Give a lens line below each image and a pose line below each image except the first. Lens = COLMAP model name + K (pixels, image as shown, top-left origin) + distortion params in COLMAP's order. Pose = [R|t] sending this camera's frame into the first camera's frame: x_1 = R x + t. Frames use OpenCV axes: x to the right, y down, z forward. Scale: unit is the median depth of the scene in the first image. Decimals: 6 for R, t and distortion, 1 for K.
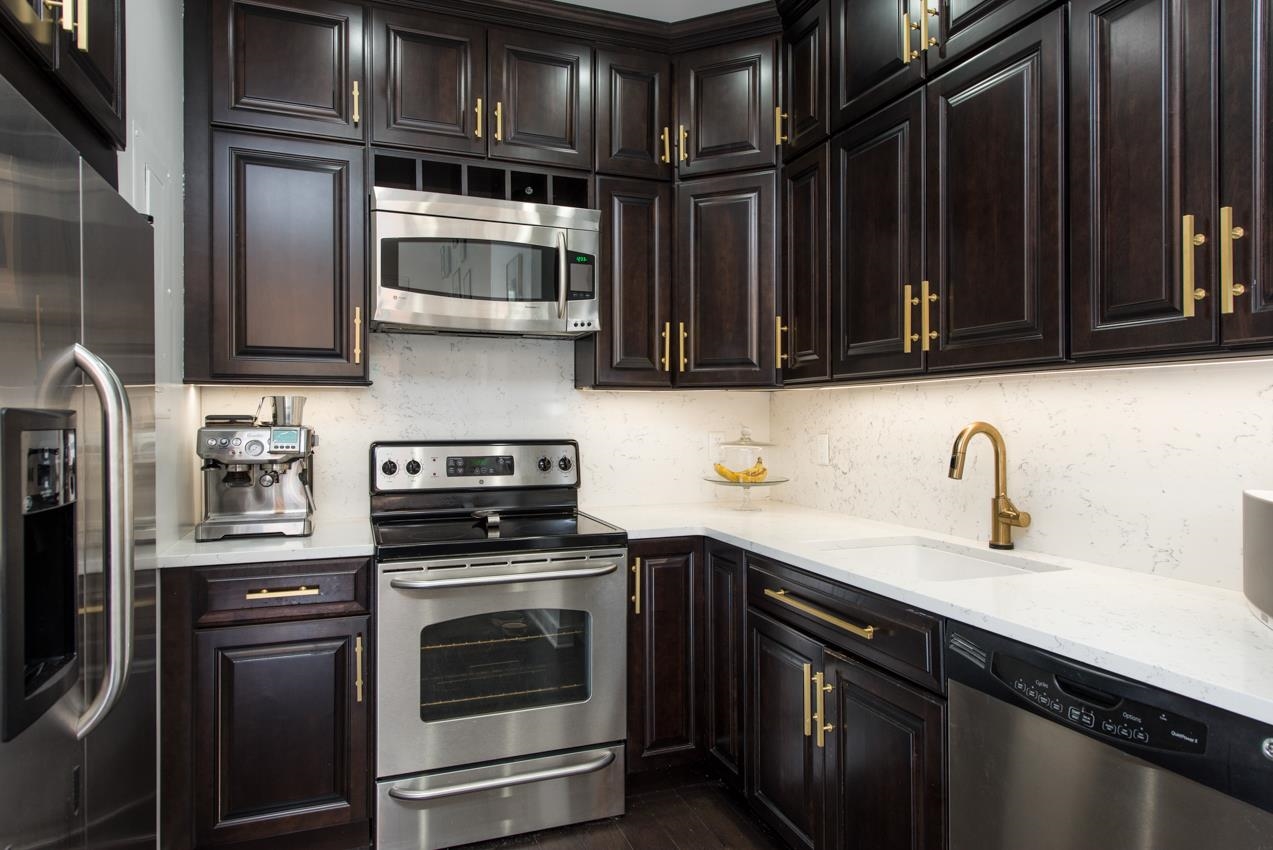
lens RADIAL K [[760.3, 0, 639.5], [0, 760.3, 421.0], [0, 0, 1]] dist [0.004720, 0.000668]
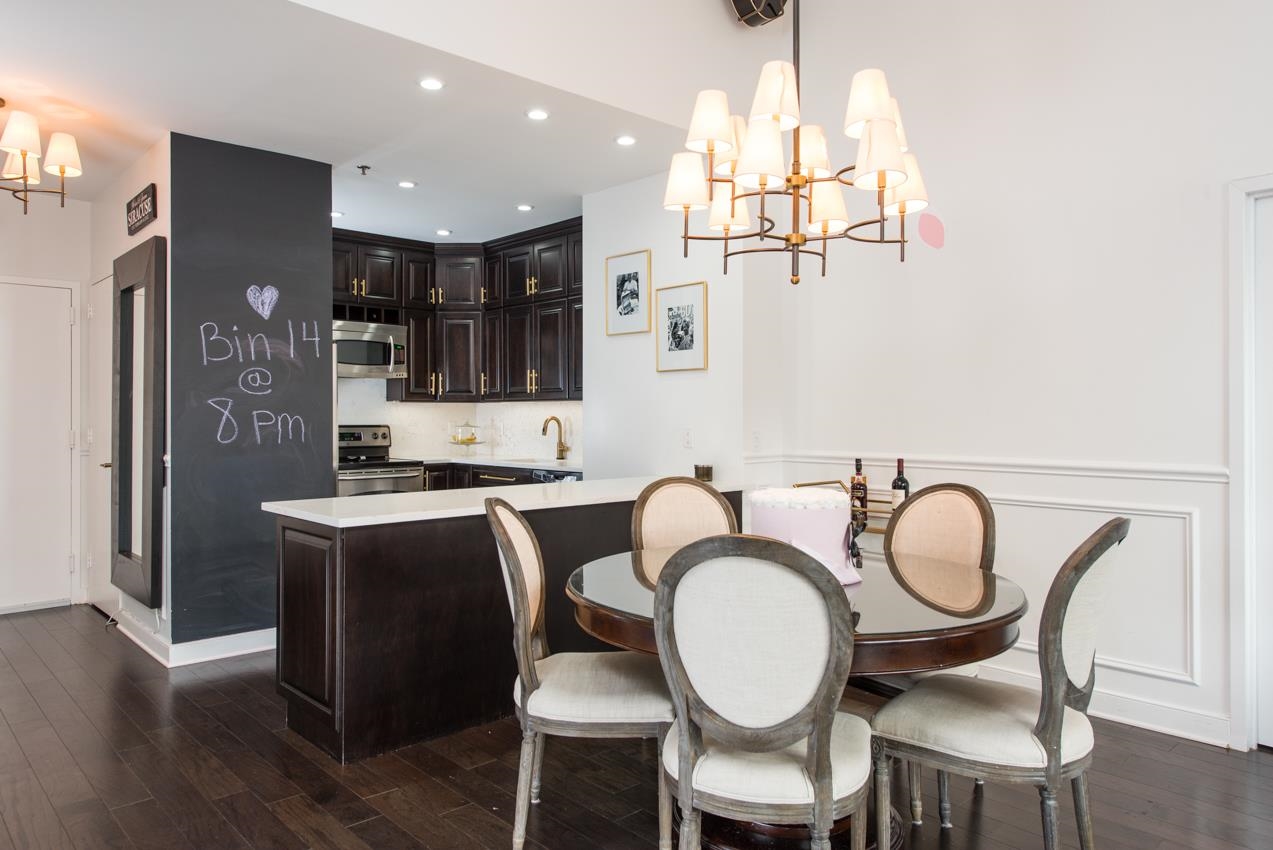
lens RADIAL K [[863.3, 0, 637.2], [0, 863.3, 419.4], [0, 0, 1]] dist [0.031740, -0.007738]
pose [[0.926089, -0.002350, 0.377299, -0.400952], [0.002370, 0.999997, 0.000413, 0.010432], [-0.377299, 0.000511, 0.926091, -1.739214]]
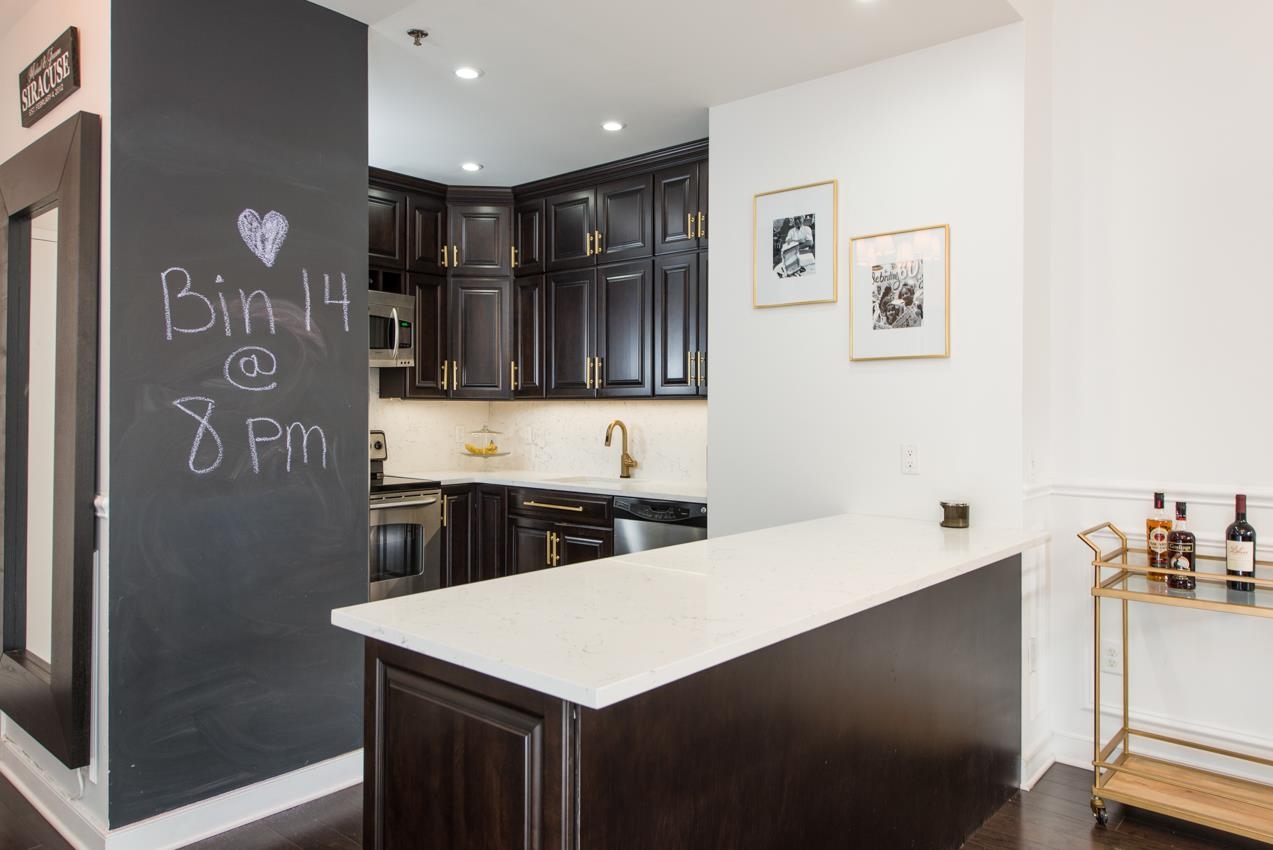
lens RADIAL K [[863.3, 0, 613.9], [0, 863.3, 413.9], [0, 0, 1]] dist [0.031740, -0.007738]
pose [[0.884787, 0.001481, 0.465993, -0.560743], [-0.002953, 0.999993, 0.002428, -0.017889], [-0.465986, -0.003524, 0.884785, -0.931361]]
